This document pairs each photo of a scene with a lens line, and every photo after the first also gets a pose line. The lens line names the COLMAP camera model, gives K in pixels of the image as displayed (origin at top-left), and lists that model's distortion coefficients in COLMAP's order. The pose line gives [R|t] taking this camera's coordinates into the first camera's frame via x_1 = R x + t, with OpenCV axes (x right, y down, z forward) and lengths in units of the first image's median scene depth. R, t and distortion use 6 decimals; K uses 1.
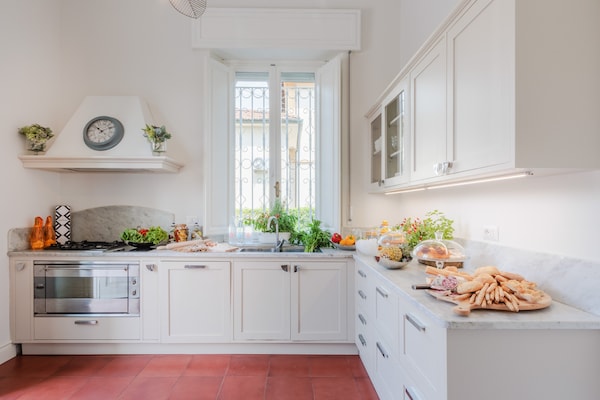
lens RADIAL K [[353.5, 0, 298.7], [0, 353.5, 221.7], [0, 0, 1]] dist [-0.004237, -0.000671]
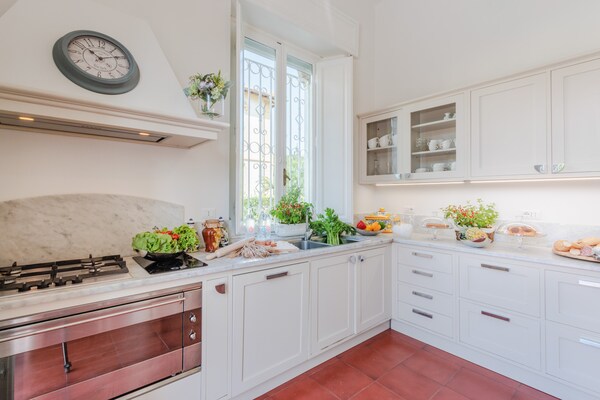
lens RADIAL K [[280.5, 0, 301.7], [0, 280.5, 201.1], [0, 0, 1]] dist [-0.002548, -0.000153]
pose [[0.769292, -0.009074, 0.638833, -0.532675], [0.025253, 0.999550, -0.016213, -0.017138], [-0.638398, 0.028605, 0.769175, 0.418784]]
